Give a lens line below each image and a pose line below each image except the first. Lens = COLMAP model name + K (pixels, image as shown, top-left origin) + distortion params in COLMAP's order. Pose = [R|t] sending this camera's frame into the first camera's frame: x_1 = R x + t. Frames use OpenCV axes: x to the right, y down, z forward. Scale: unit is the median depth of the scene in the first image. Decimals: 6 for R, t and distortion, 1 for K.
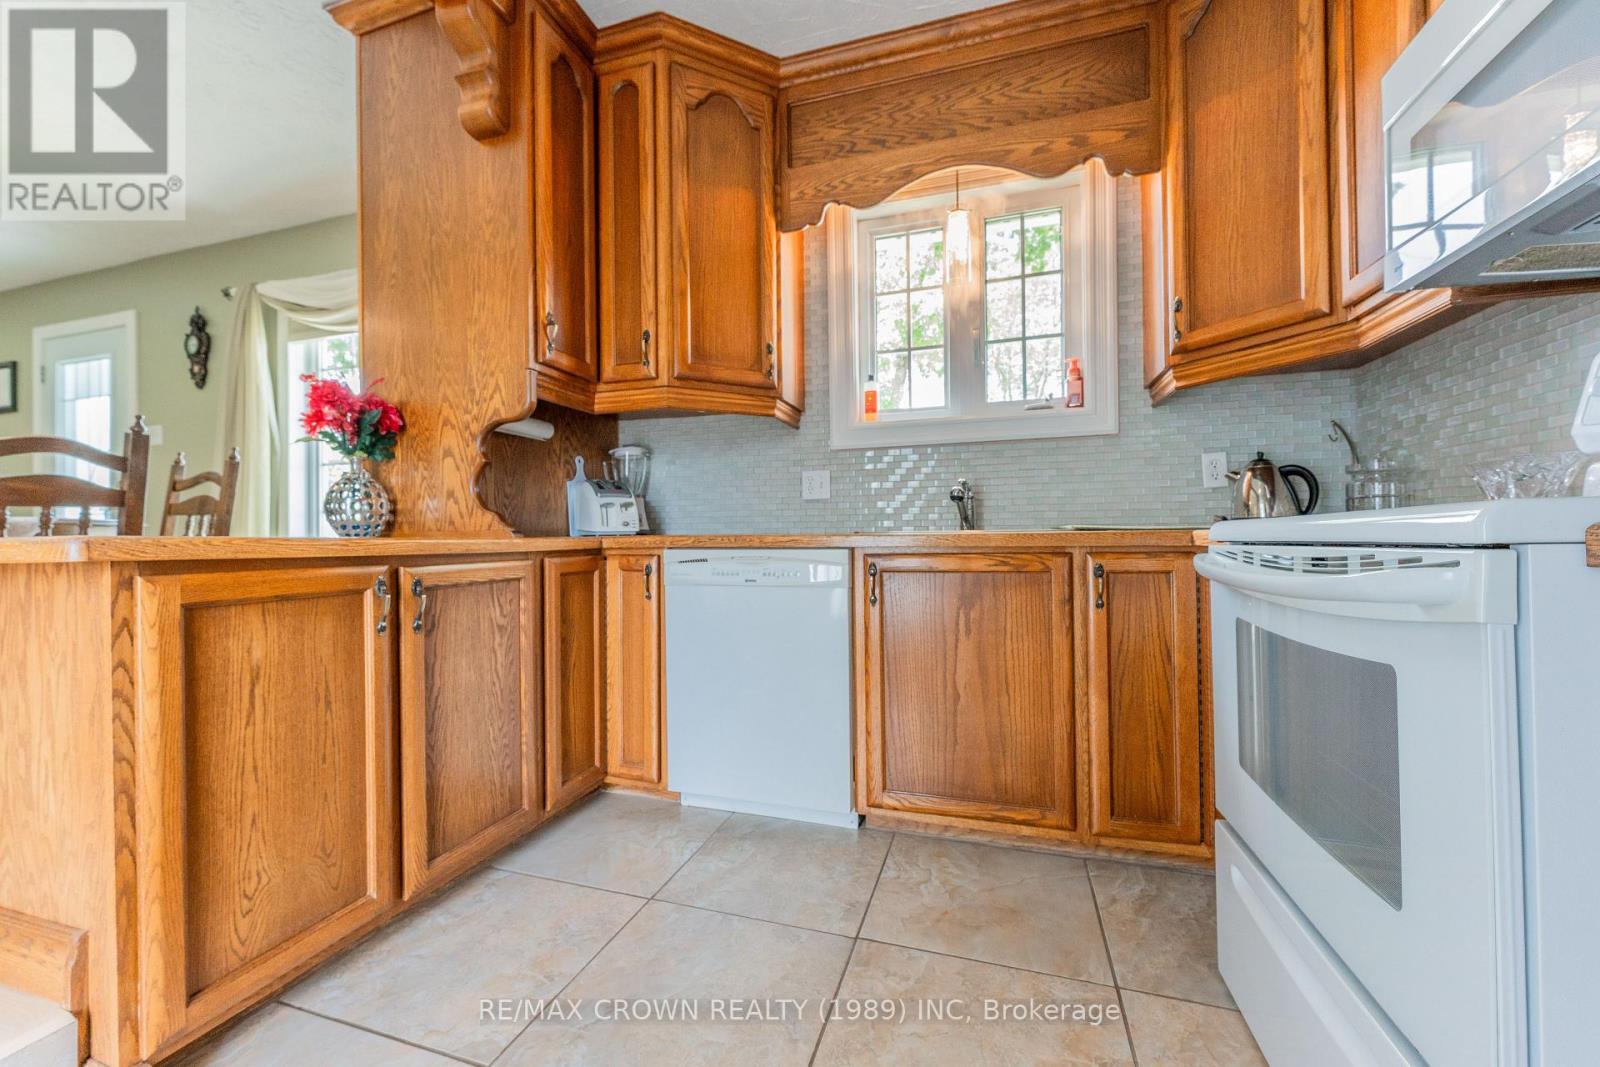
lens RADIAL K [[634.9, 0, 795.3], [0, 634.9, 533.3], [0, 0, 1]] dist [0.000492, -0.000299]
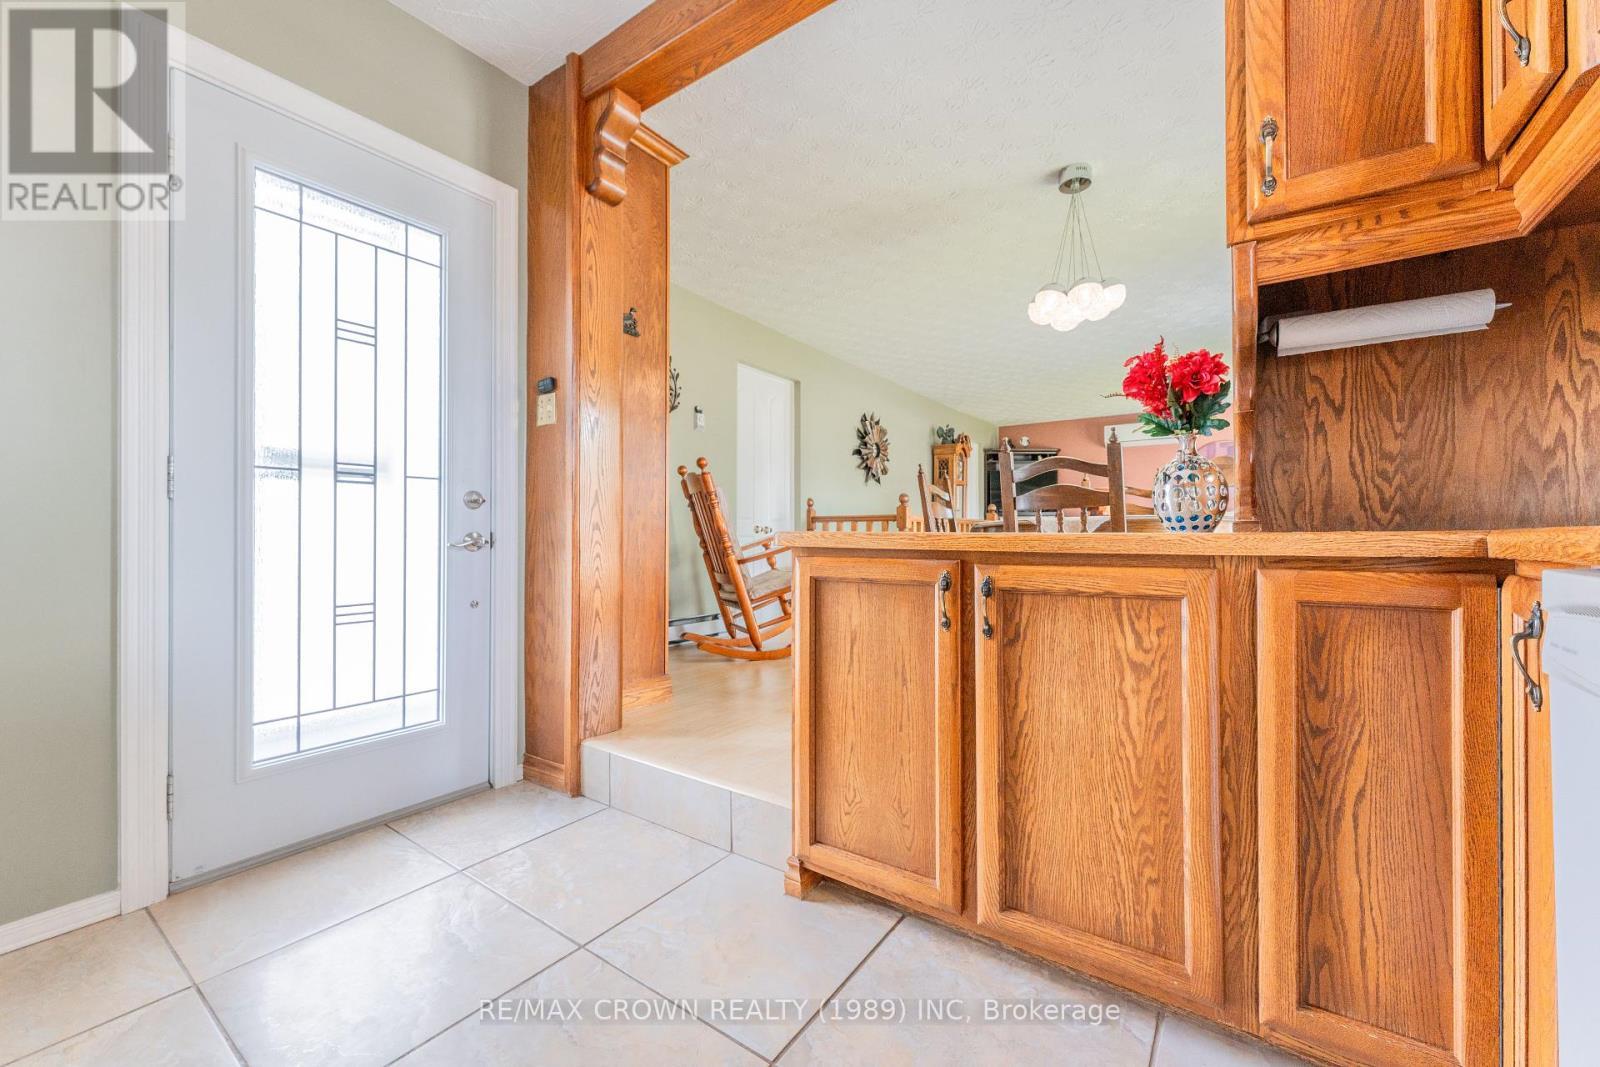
lens RADIAL K [[634.9, 0, 795.3], [0, 634.9, 533.3], [0, 0, 1]] dist [0.000492, -0.000299]
pose [[-0.308629, 0.004411, -0.951172, 0.254101], [0.007260, 0.999971, 0.002282, 0.002970], [0.951155, -0.006202, -0.308652, 0.757787]]
